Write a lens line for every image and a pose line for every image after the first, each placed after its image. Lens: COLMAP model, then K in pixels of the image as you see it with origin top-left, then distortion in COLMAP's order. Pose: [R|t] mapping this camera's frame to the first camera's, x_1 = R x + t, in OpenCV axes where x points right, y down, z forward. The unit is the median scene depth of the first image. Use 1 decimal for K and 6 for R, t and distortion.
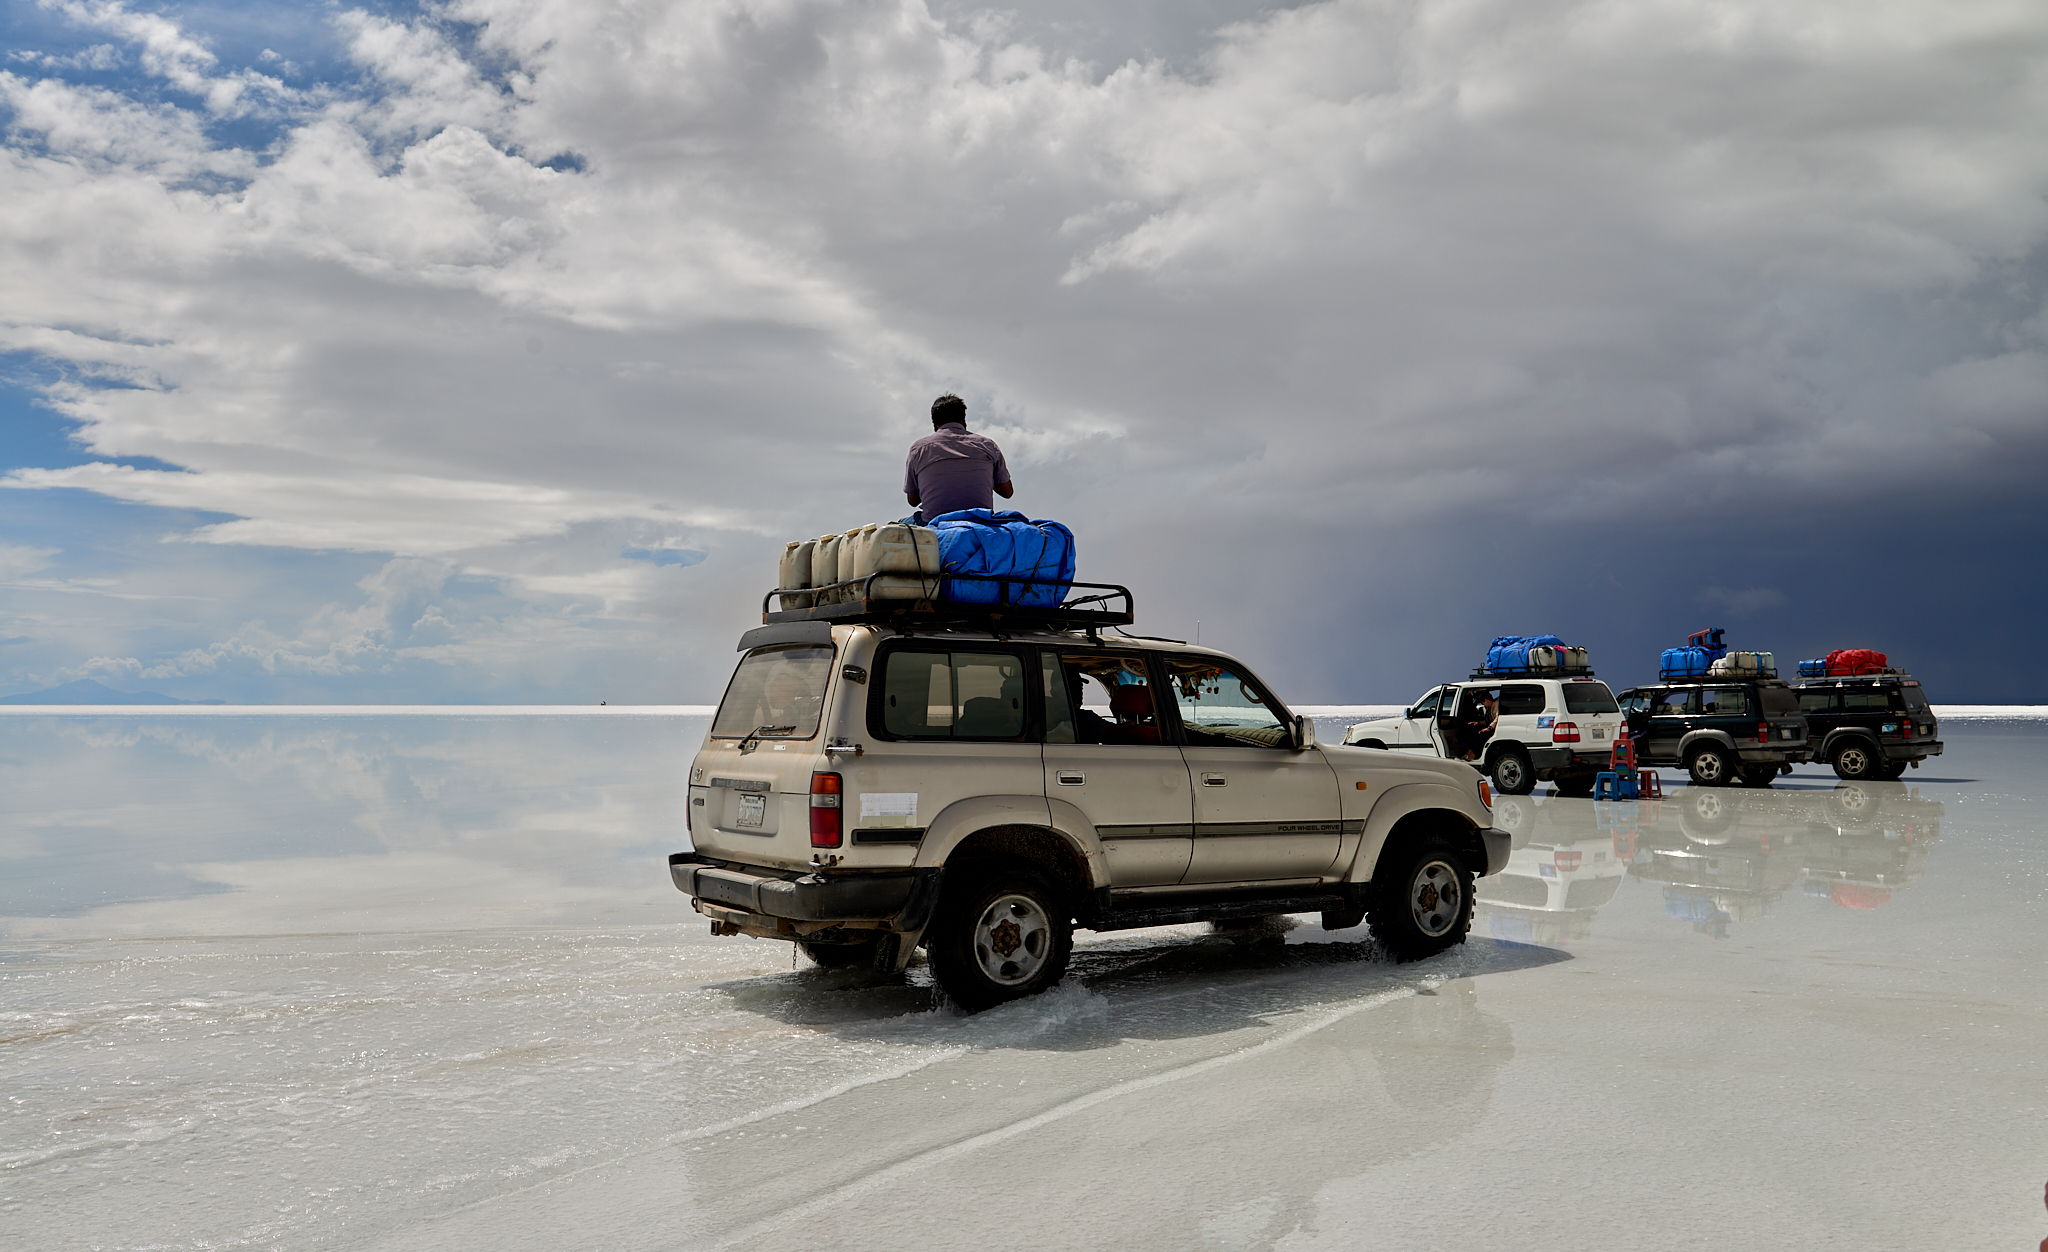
lens RADIAL K [[1808.2, 0, 1029.0], [0, 1808.2, 621.3], [0, 0, 1]] dist [-0.015630, -0.005277]
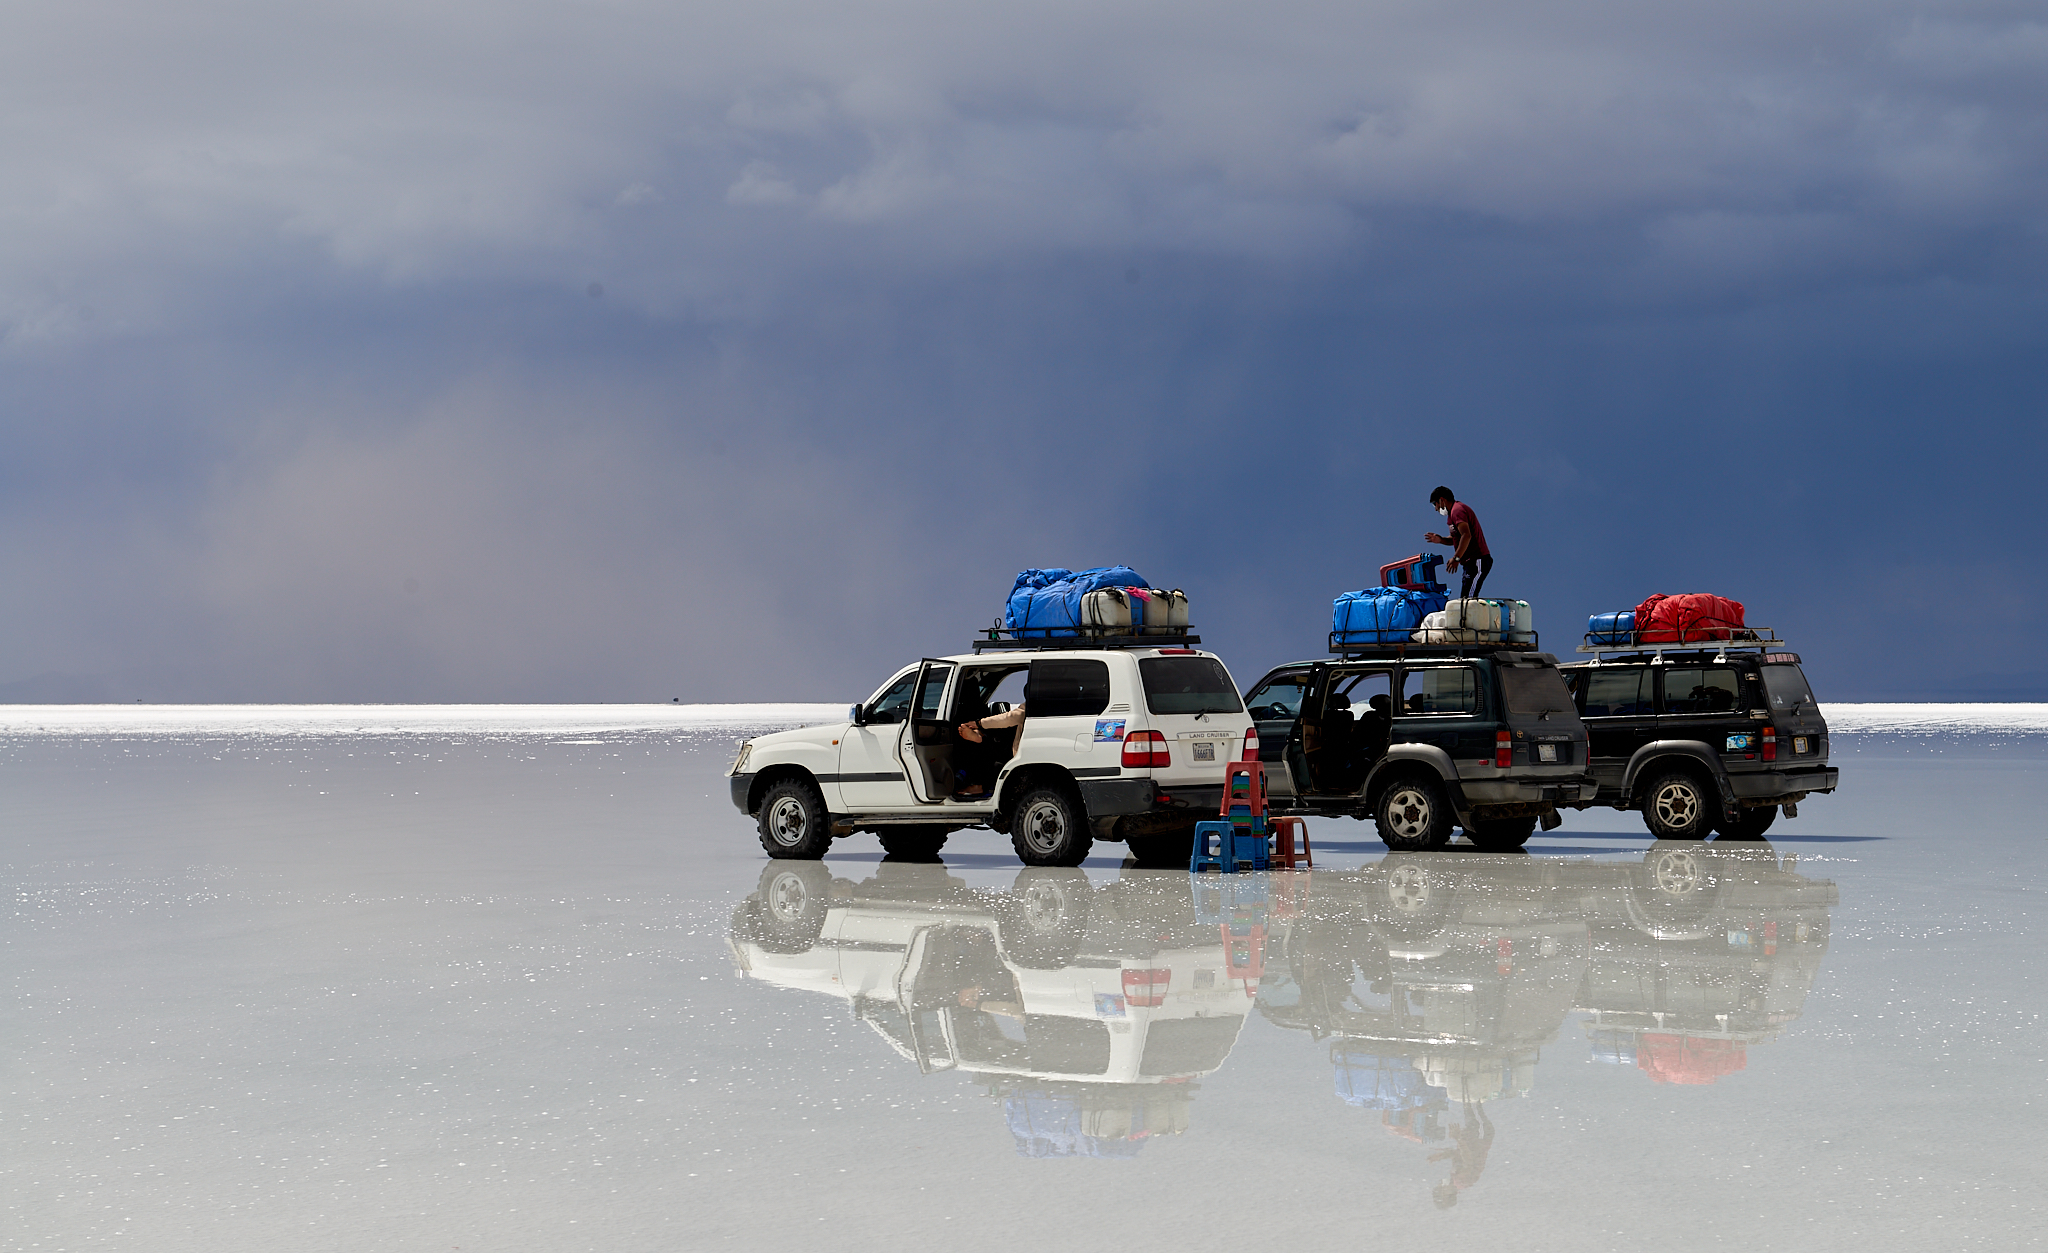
lens RADIAL K [[4202.5, 0, 1024.8], [0, 4202.5, 626.4], [0, 0, 1]] dist [-0.066133, 0.000000]
pose [[0.969752, 0.003601, 0.244064, -0.036736], [-0.010578, 0.999572, 0.027283, -0.007519], [-0.243862, -0.029039, 0.969375, -0.173274]]
